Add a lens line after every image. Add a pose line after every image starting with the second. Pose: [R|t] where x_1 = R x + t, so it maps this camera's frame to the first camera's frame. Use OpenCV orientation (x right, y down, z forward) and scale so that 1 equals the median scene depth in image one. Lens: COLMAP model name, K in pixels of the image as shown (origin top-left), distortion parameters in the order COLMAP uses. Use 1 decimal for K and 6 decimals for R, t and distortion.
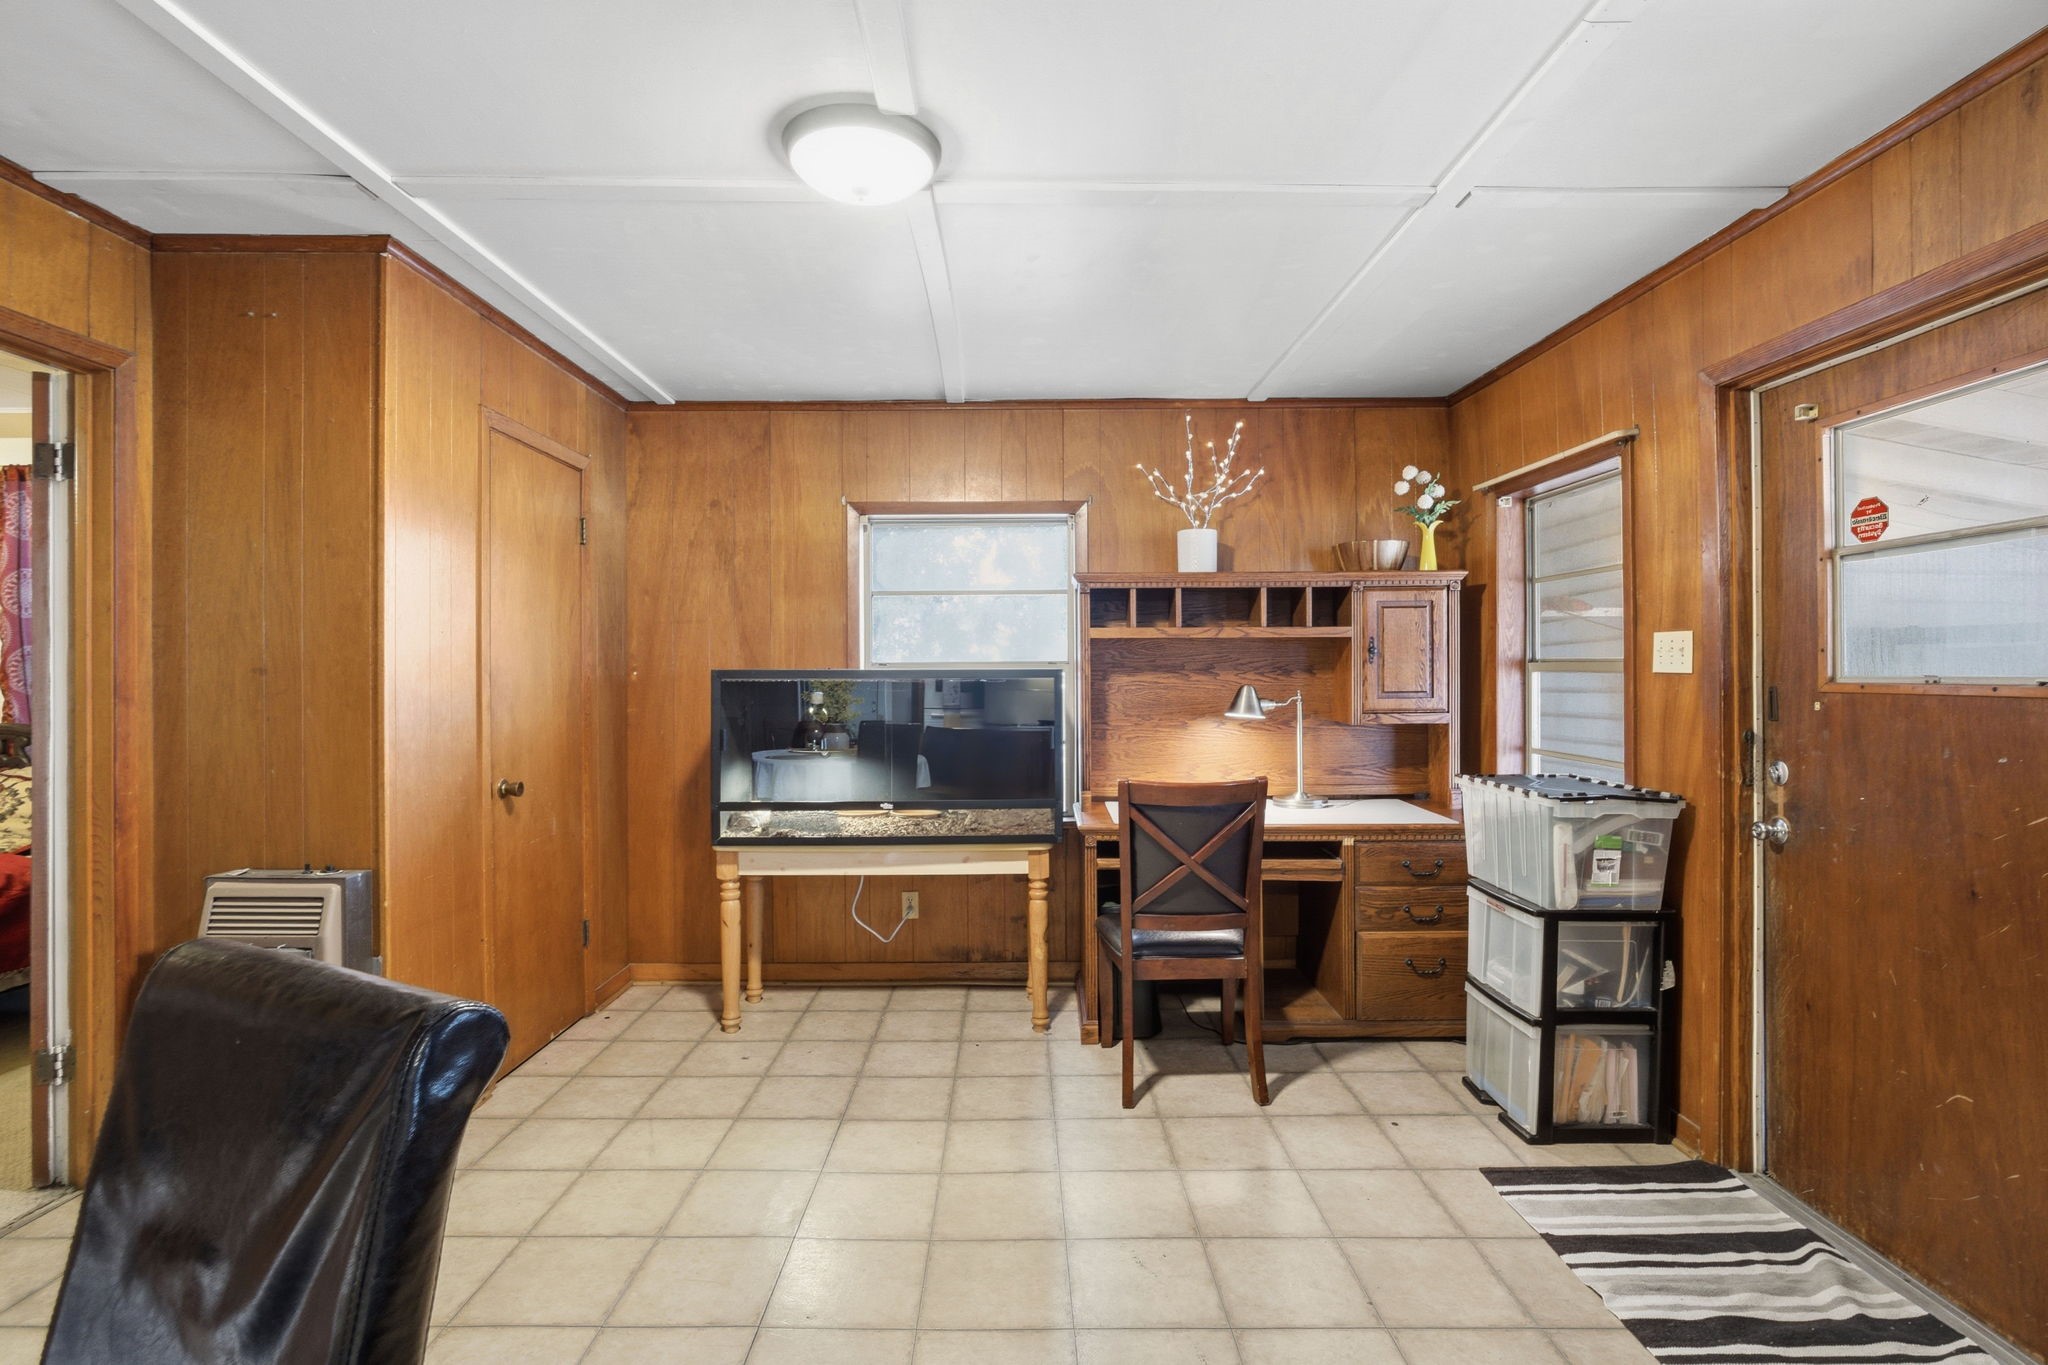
lens RADIAL K [[970.5, 0, 1027.8], [0, 970.5, 676.1], [0, 0, 1]] dist [-0.043600, 0.019101]
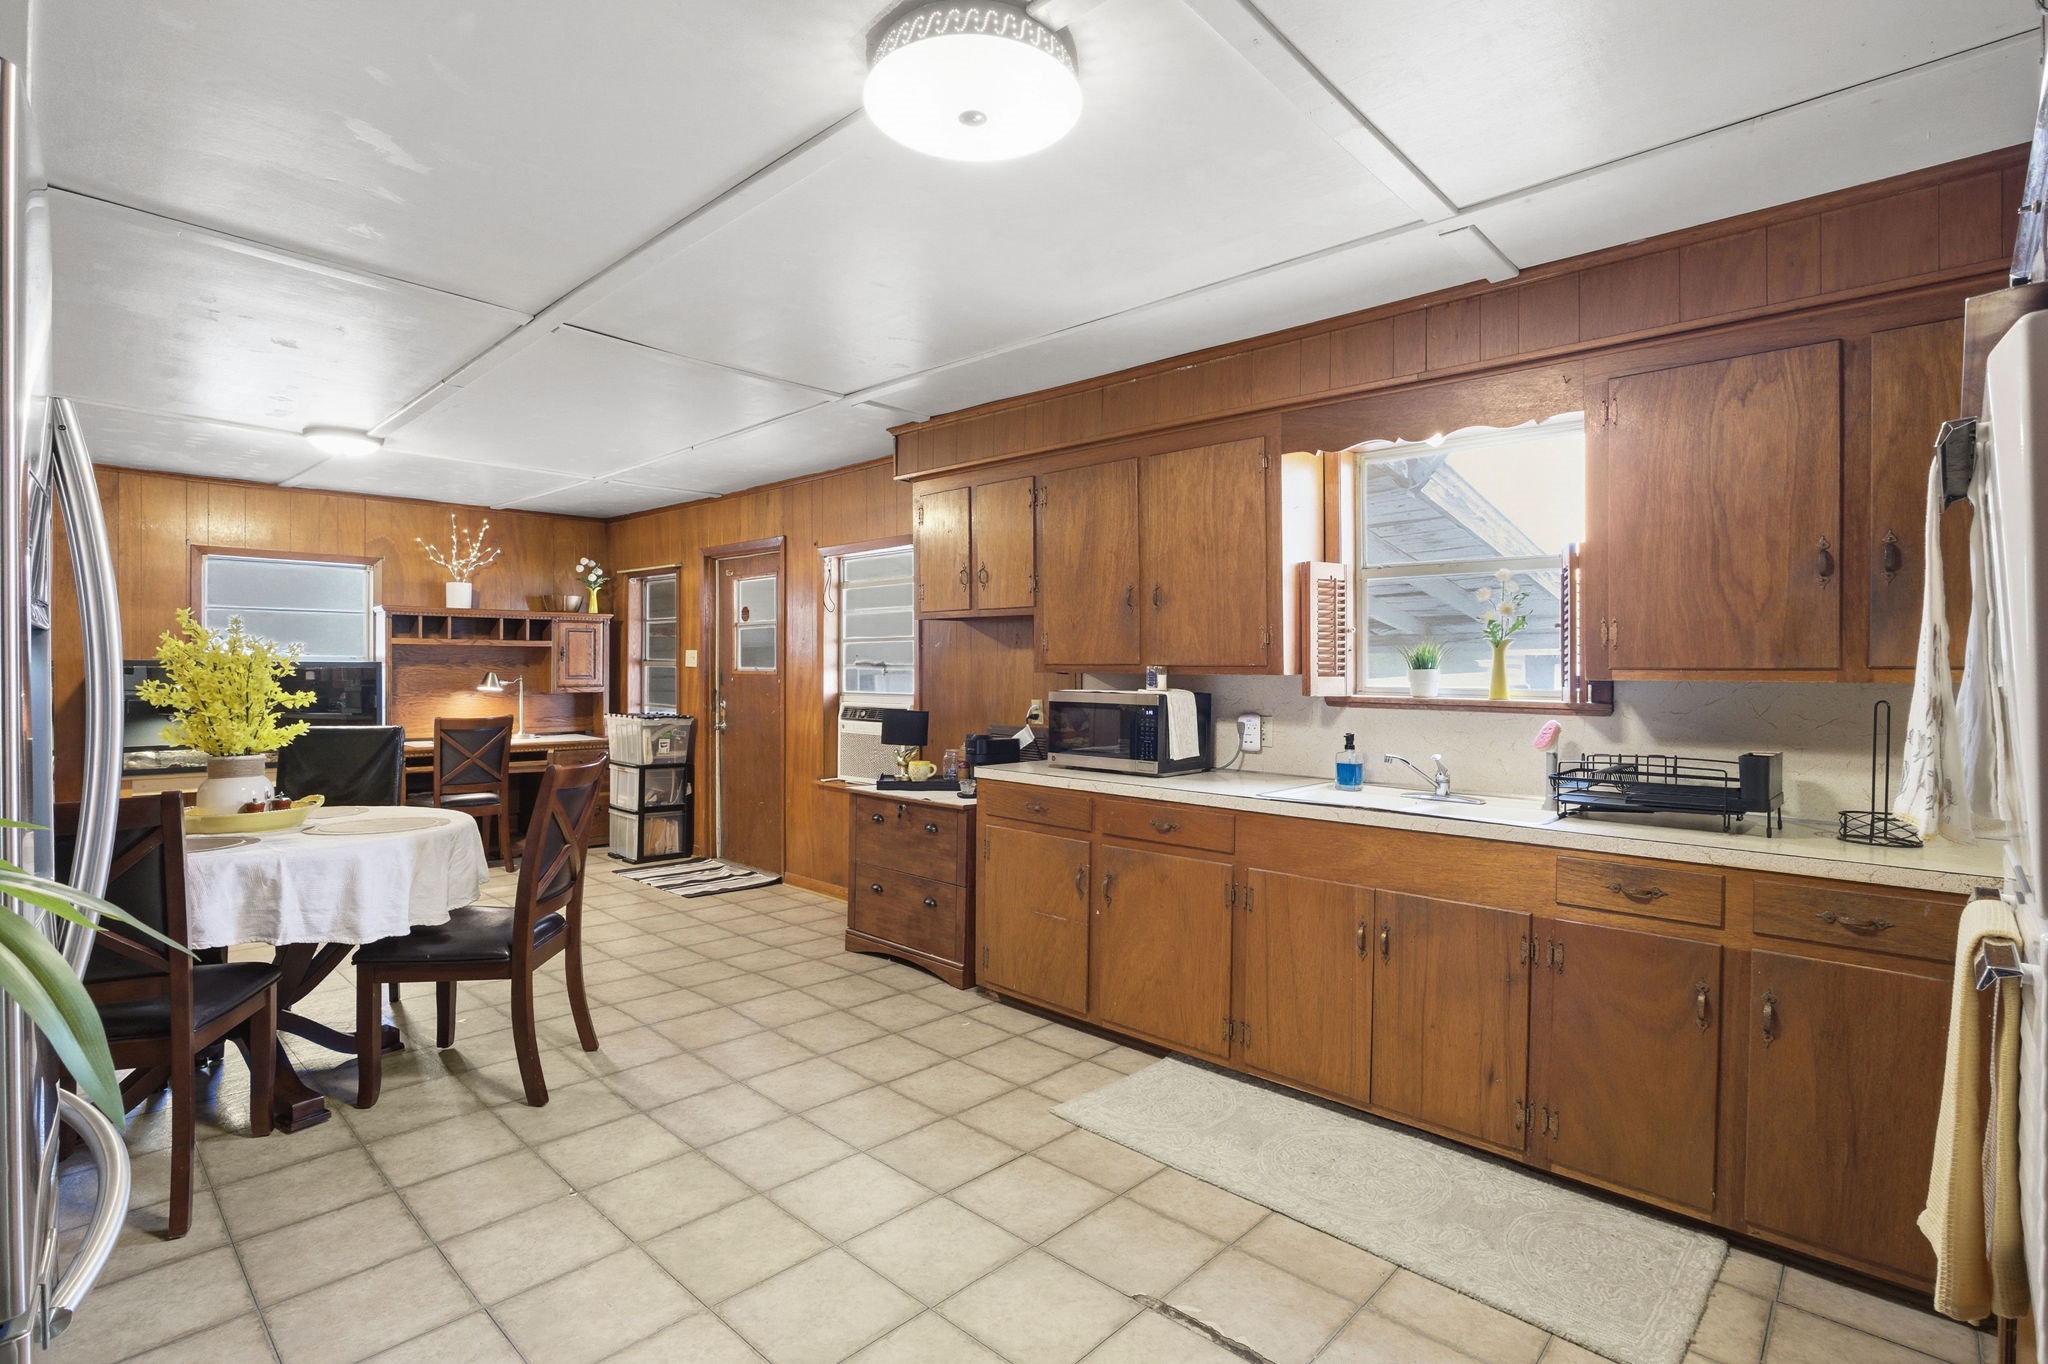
lens RADIAL K [[970.5, 0, 1027.8], [0, 970.5, 675.6], [0, 0, 1]] dist [-0.043600, 0.019101]
pose [[0.693082, 0.002969, 0.720853, -0.396696], [-0.006776, 0.999974, 0.002397, 0.005509], [-0.720827, -0.006546, 0.693084, -1.033599]]
